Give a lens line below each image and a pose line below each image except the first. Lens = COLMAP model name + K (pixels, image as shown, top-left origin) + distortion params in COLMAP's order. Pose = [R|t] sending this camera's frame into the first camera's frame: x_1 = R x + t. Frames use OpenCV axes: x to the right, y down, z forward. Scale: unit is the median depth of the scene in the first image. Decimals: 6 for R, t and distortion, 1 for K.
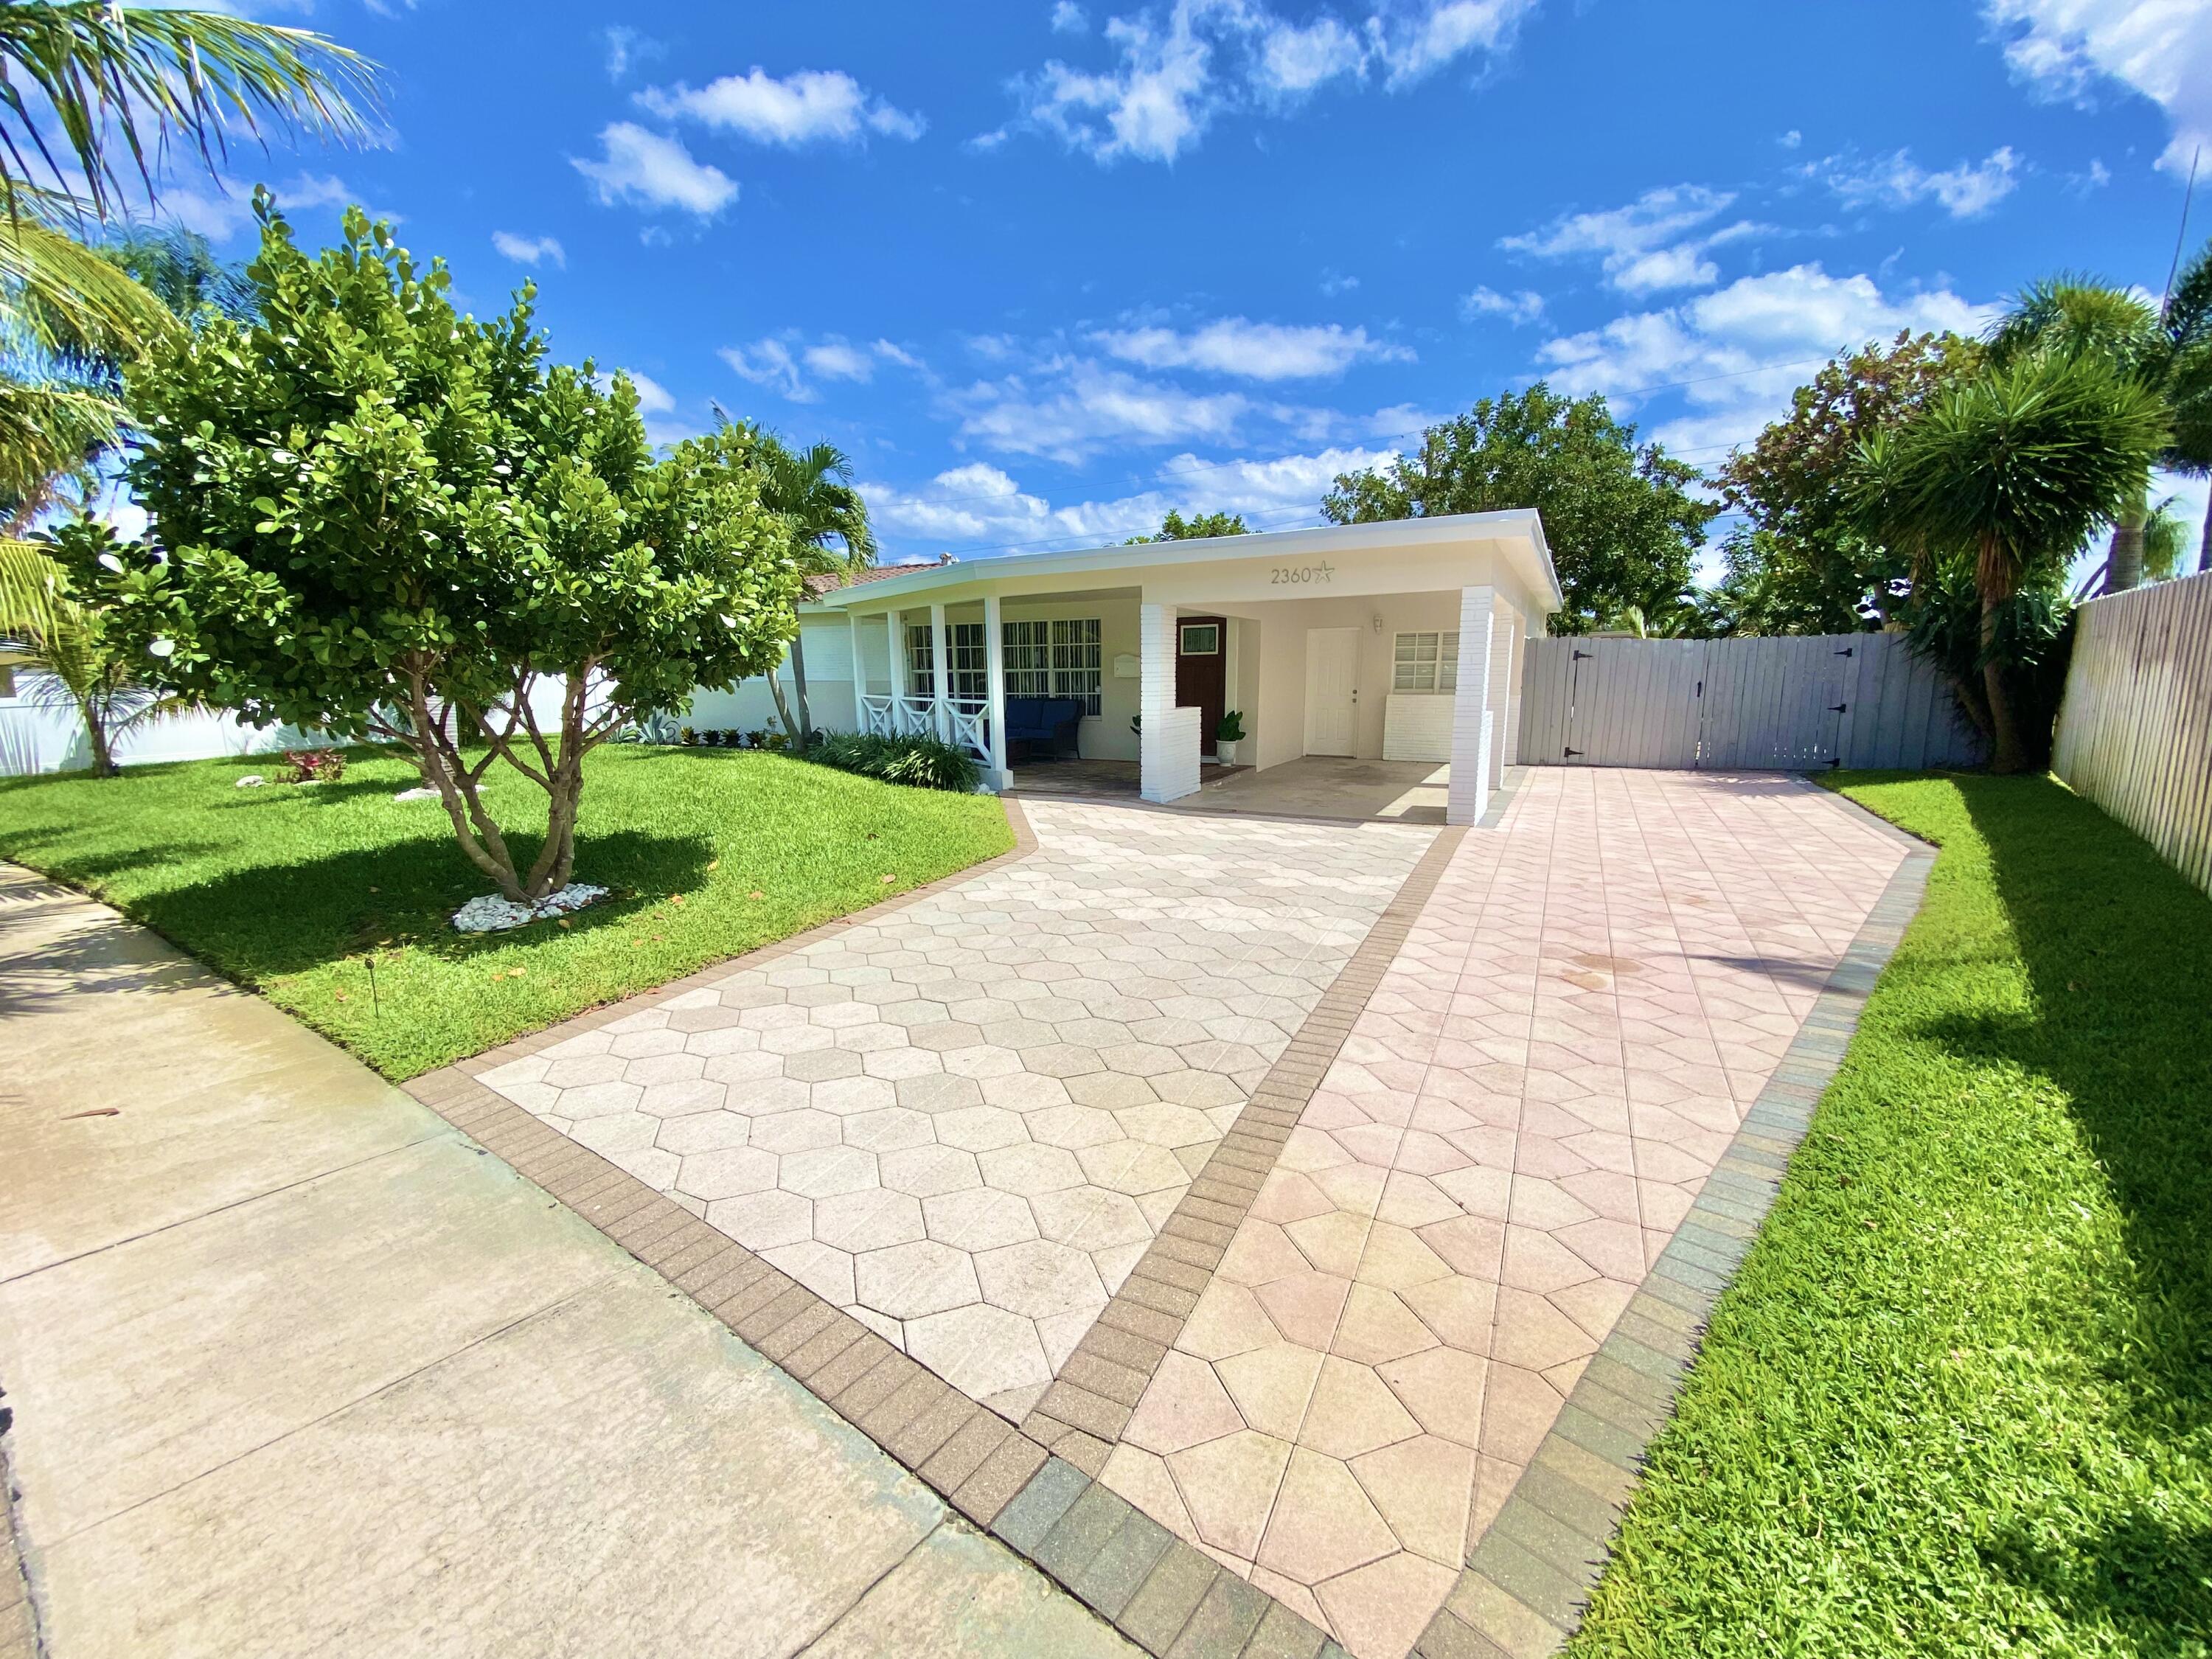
lens RADIAL K [[884.4, 0, 1093.3], [0, 884.4, 841.0], [0, 0, 1]] dist [0.002919, -0.001339]
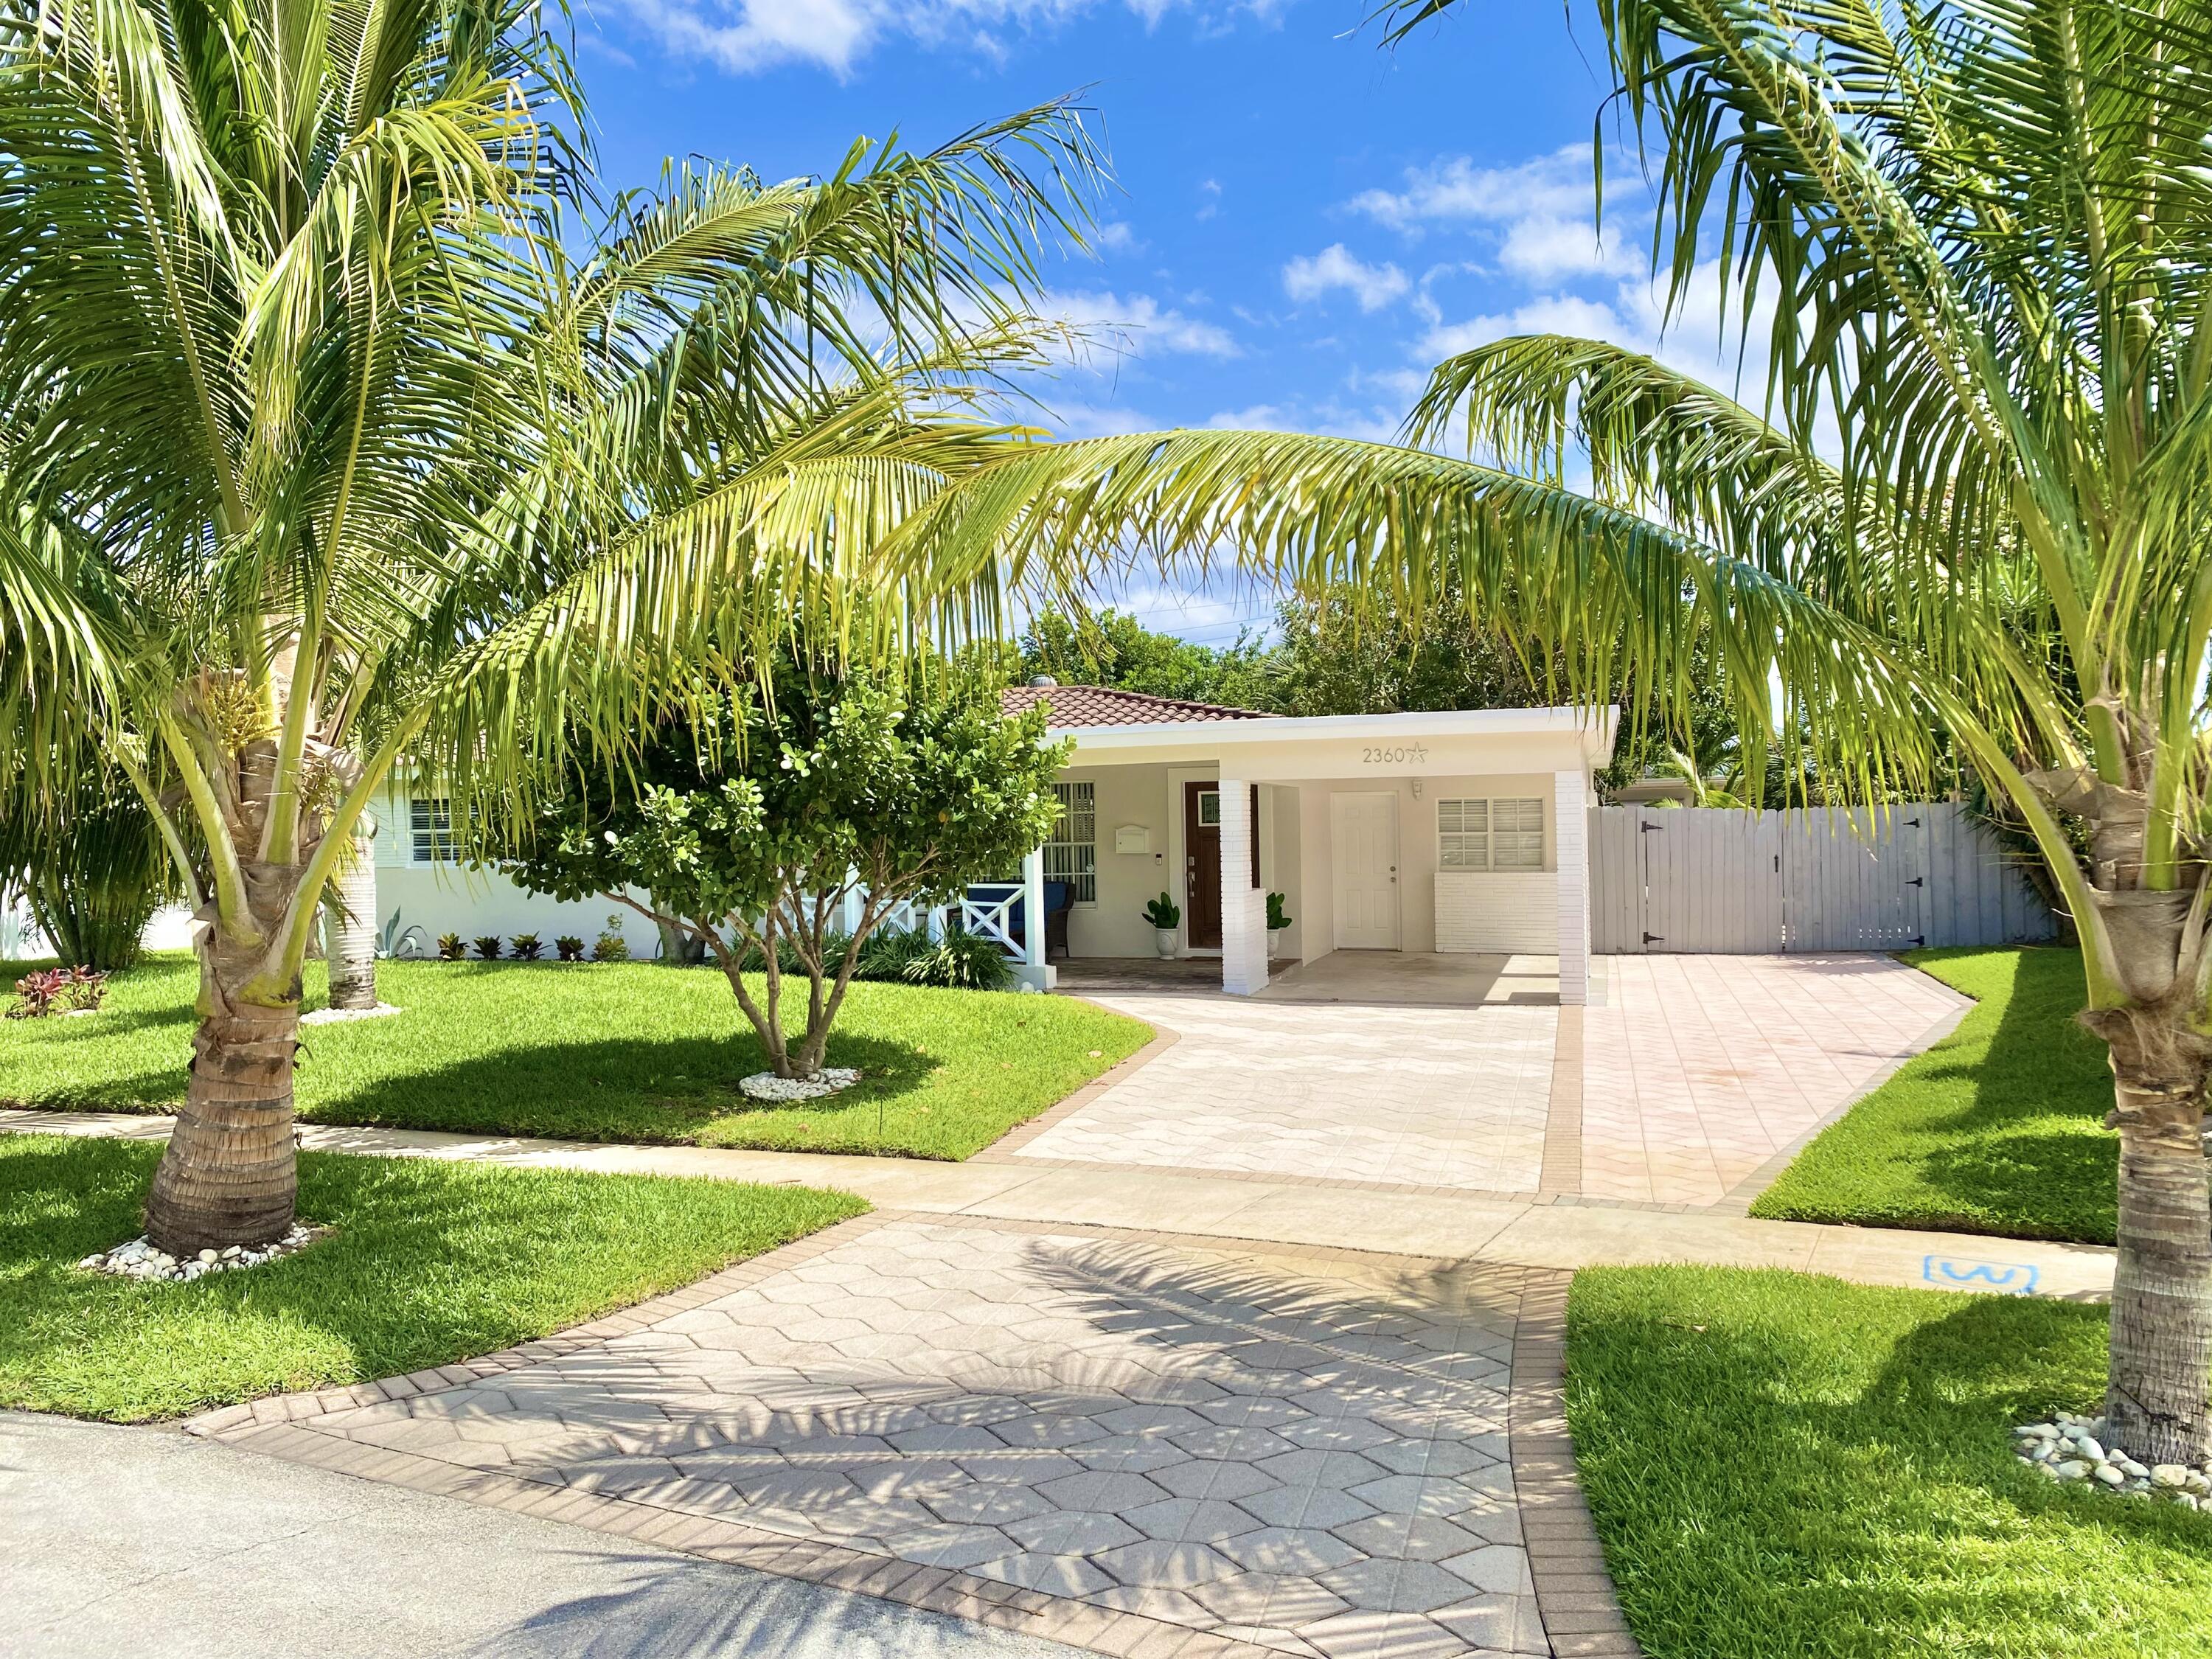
lens RADIAL K [[1694.7, 0, 1105.6], [0, 1694.7, 816.4], [0, 0, 1]] dist [0.054630, 0.000922]
pose [[0.977091, -0.002035, 0.212812, -0.321992], [0.043198, 0.981035, -0.188955, 0.072696], [-0.208391, 0.193820, 0.958649, -0.487433]]
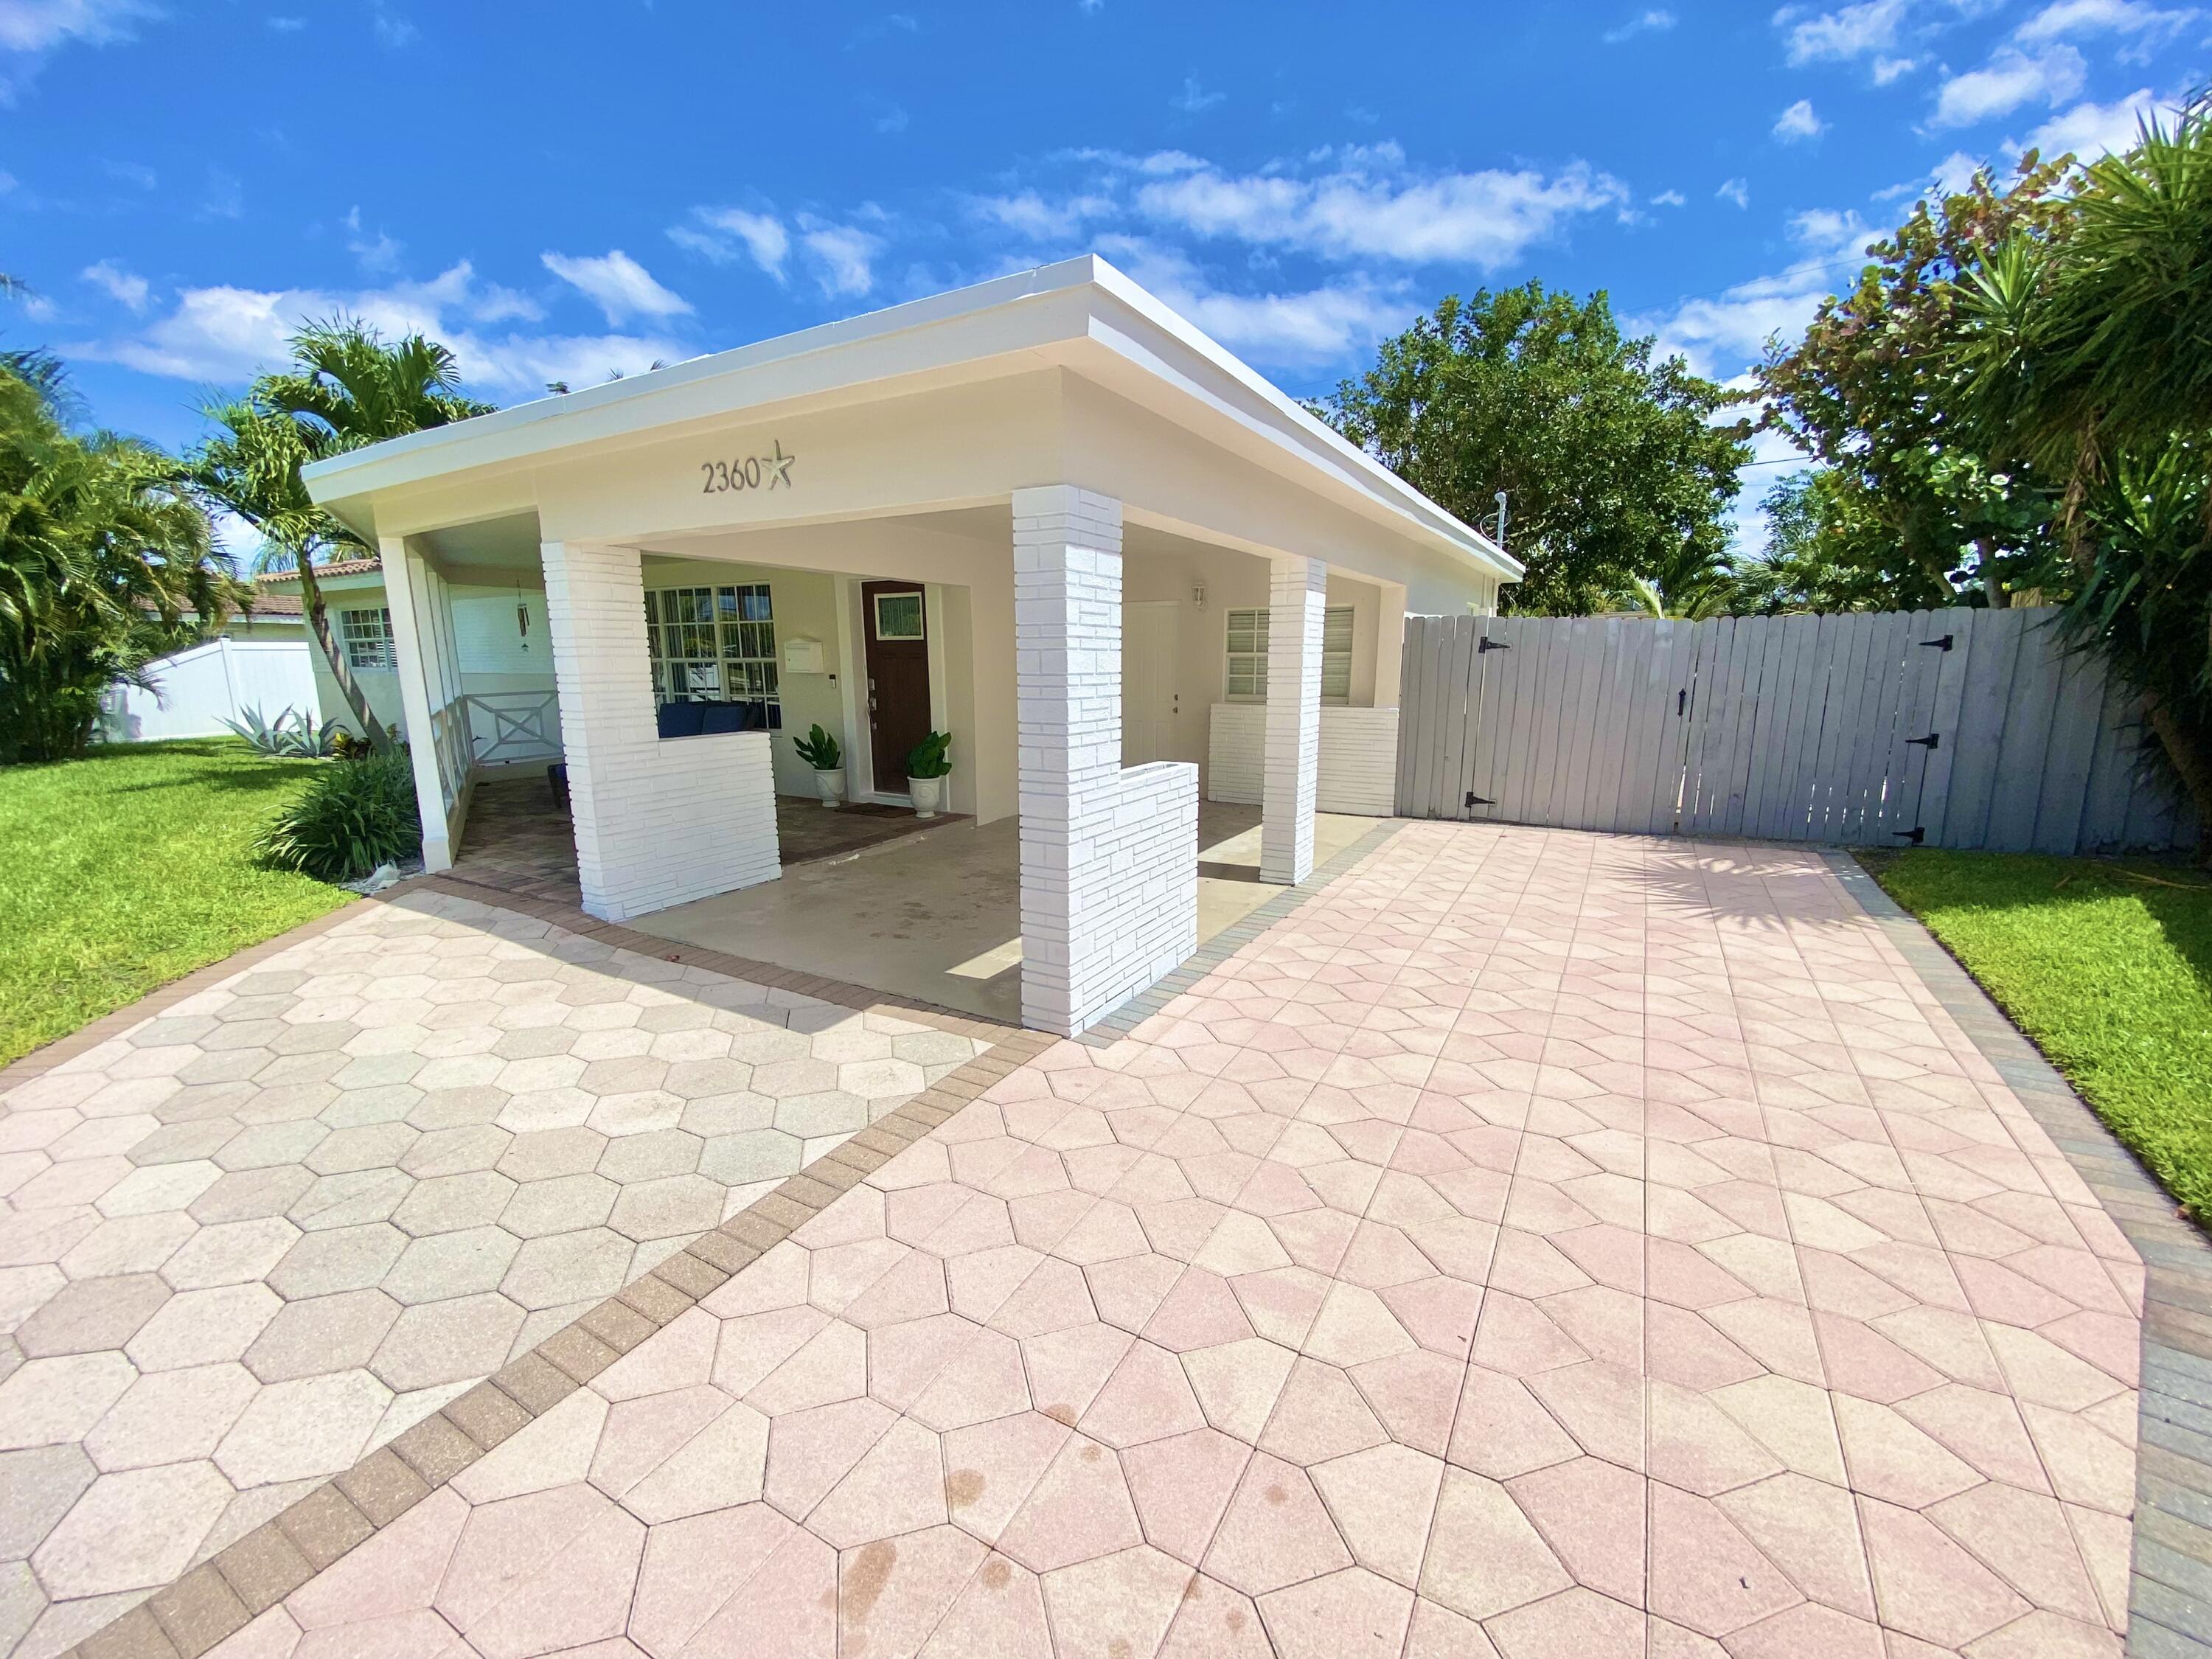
lens RADIAL K [[884.4, 0, 1104.4], [0, 884.4, 831.9], [0, 0, 1]] dist [0.002919, -0.001339]
pose [[0.999097, 0.013603, -0.040257, 0.299866], [-0.013156, 0.999849, 0.011357, -0.080249], [0.040405, -0.010817, 0.999125, 0.362245]]
